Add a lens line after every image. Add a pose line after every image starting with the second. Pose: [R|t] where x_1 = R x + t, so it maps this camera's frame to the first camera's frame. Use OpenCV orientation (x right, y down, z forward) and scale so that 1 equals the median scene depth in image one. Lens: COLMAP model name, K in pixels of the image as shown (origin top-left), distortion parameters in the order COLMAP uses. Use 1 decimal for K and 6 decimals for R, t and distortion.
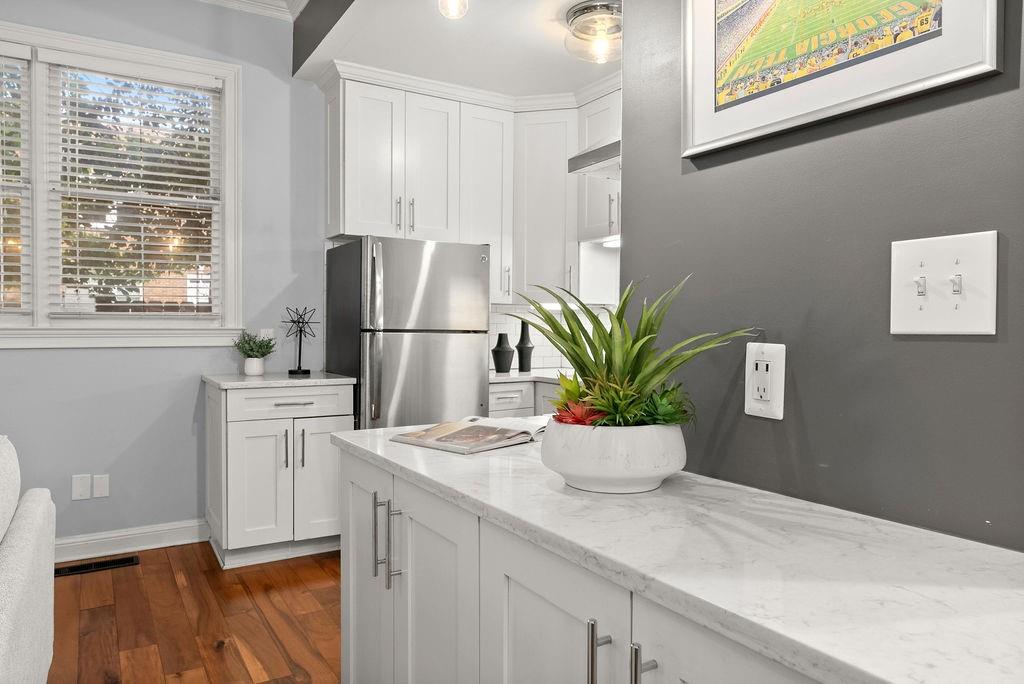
lens RADIAL K [[686.4, 0, 501.5], [0, 686.4, 340.0], [0, 0, 1]] dist [-0.002882, -0.000562]
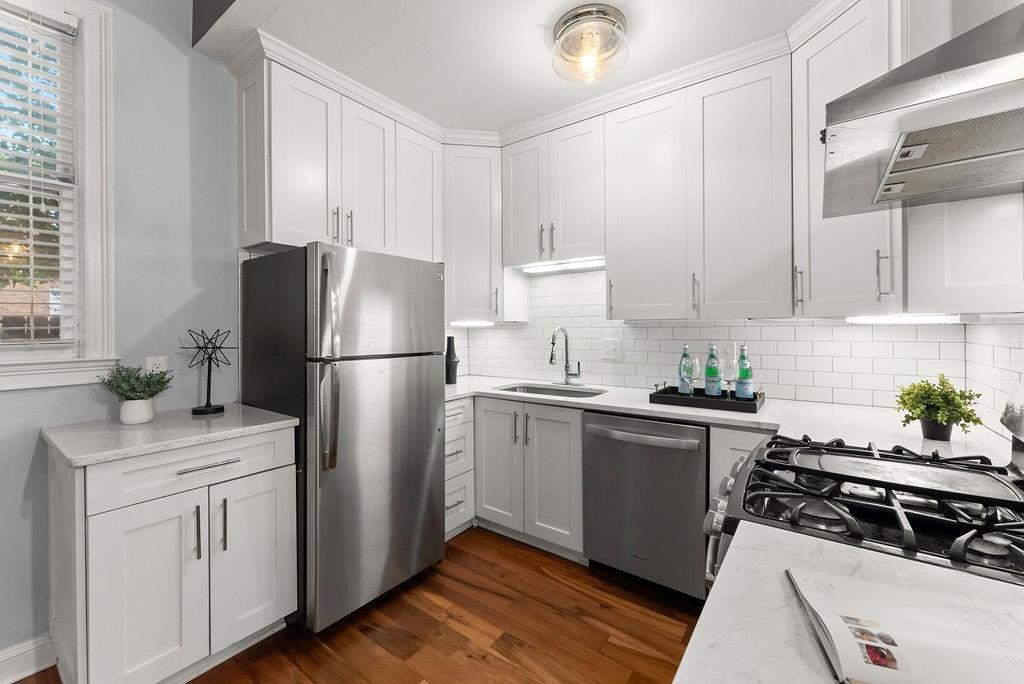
lens RADIAL K [[419.0, 0, 511.5], [0, 419.0, 329.7], [0, 0, 1]] dist [0.000823, -0.000143]
pose [[0.920038, -0.010572, 0.391687, -0.164079], [0.016851, 0.999779, -0.012596, -0.036274], [-0.391467, 0.018189, 0.920012, 0.422310]]
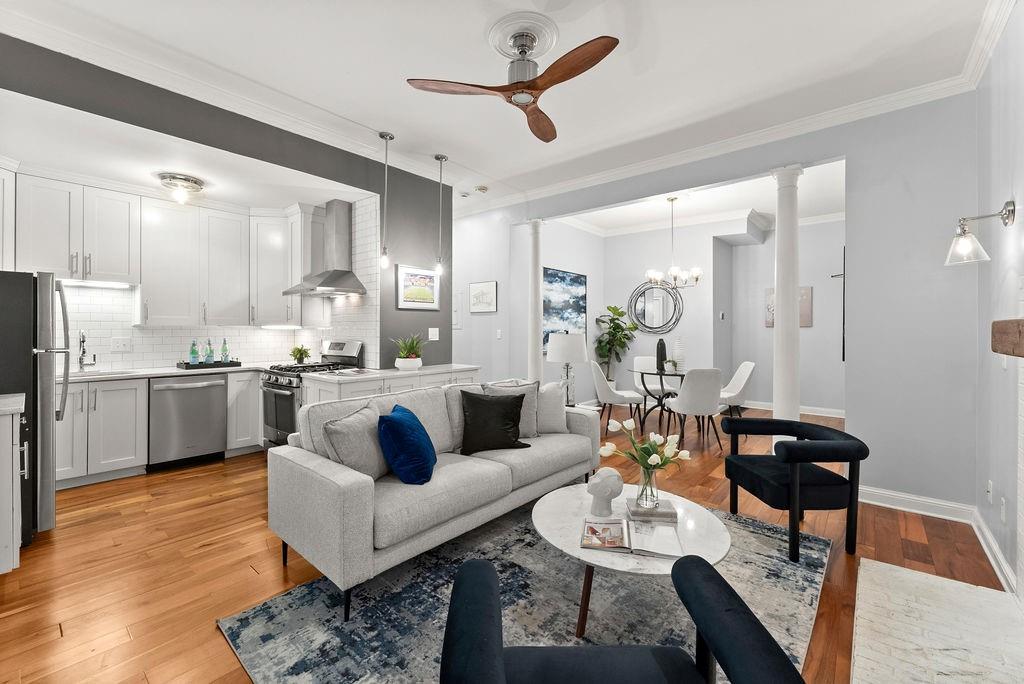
lens RADIAL K [[419.0, 0, 510.8], [0, 419.0, 331.8], [0, 0, 1]] dist [0.000823, -0.000143]
pose [[-0.325329, -0.011080, 0.945536, -1.074575], [0.015392, 0.999737, 0.017011, -0.043559], [-0.945476, 0.020088, -0.325072, 0.431037]]
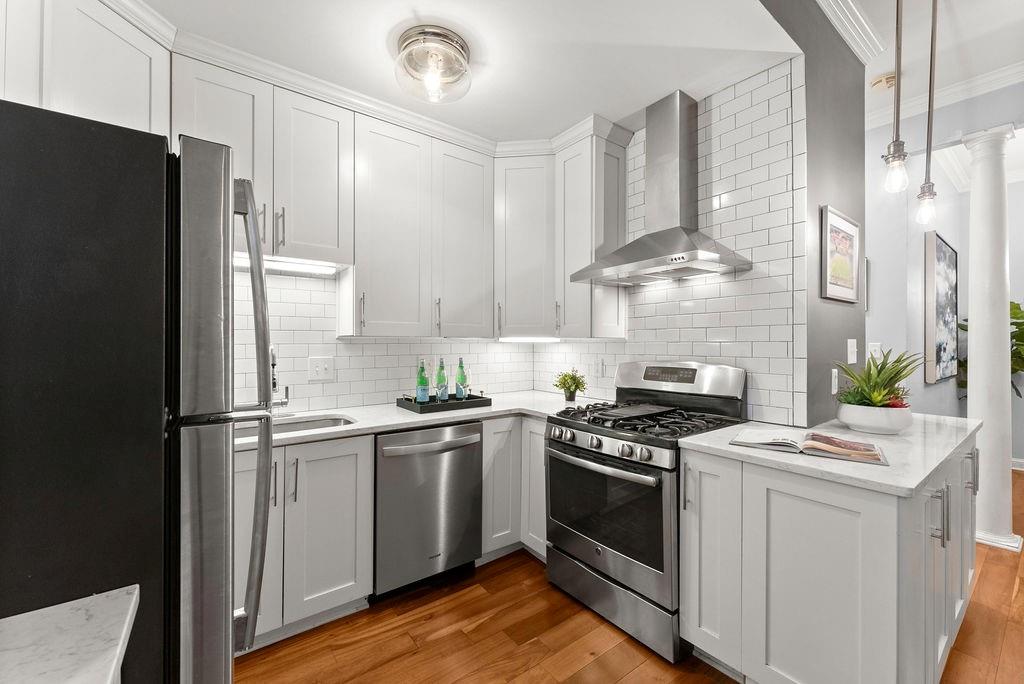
lens RADIAL K [[419.0, 0, 512.7], [0, 419.0, 341.5], [0, 0, 1]] dist [0.000823, -0.000143]
pose [[-0.112116, -0.002787, 0.993691, -0.395296], [0.020662, 0.999773, 0.005136, -0.047288], [-0.993480, 0.021107, -0.112033, 0.810694]]
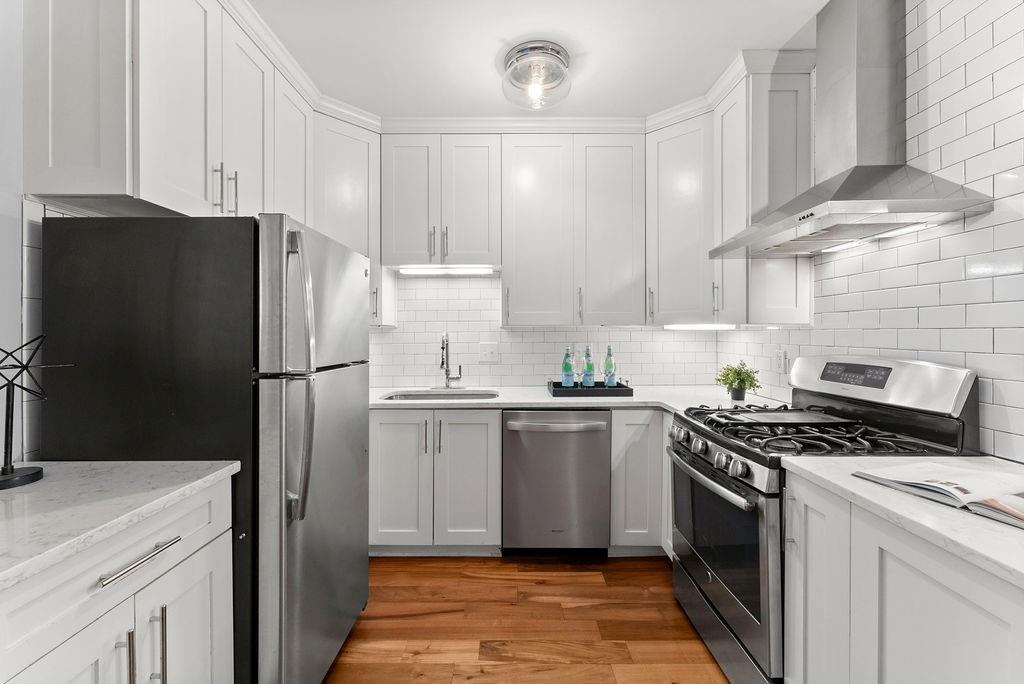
lens RADIAL K [[419.0, 0, 508.6], [0, 419.0, 332.4], [0, 0, 1]] dist [0.000823, -0.000143]
pose [[0.510972, -0.008805, 0.859552, -0.374272], [0.023662, 0.999713, -0.003826, -0.041579], [-0.859271, 0.022294, 0.511034, 0.596981]]
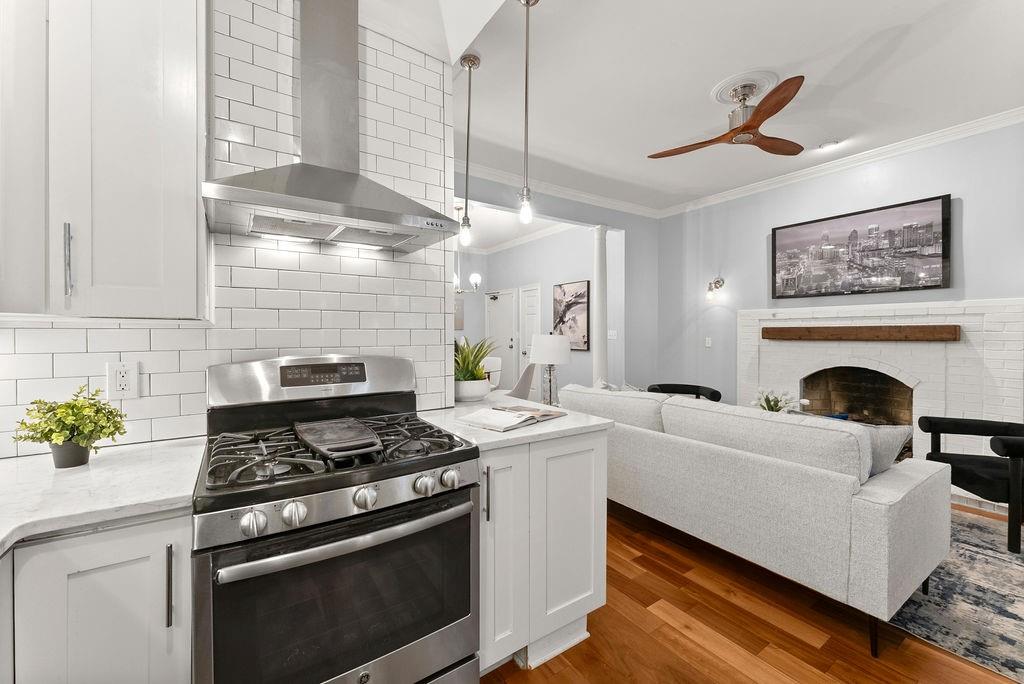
lens RADIAL K [[419.0, 0, 508.2], [0, 419.0, 335.6], [0, 0, 1]] dist [0.000823, -0.000143]
pose [[-0.998046, -0.006133, -0.062183, 0.033199], [-0.007717, 0.999651, 0.025260, -0.043403], [0.062007, 0.025690, -0.997745, 0.962866]]
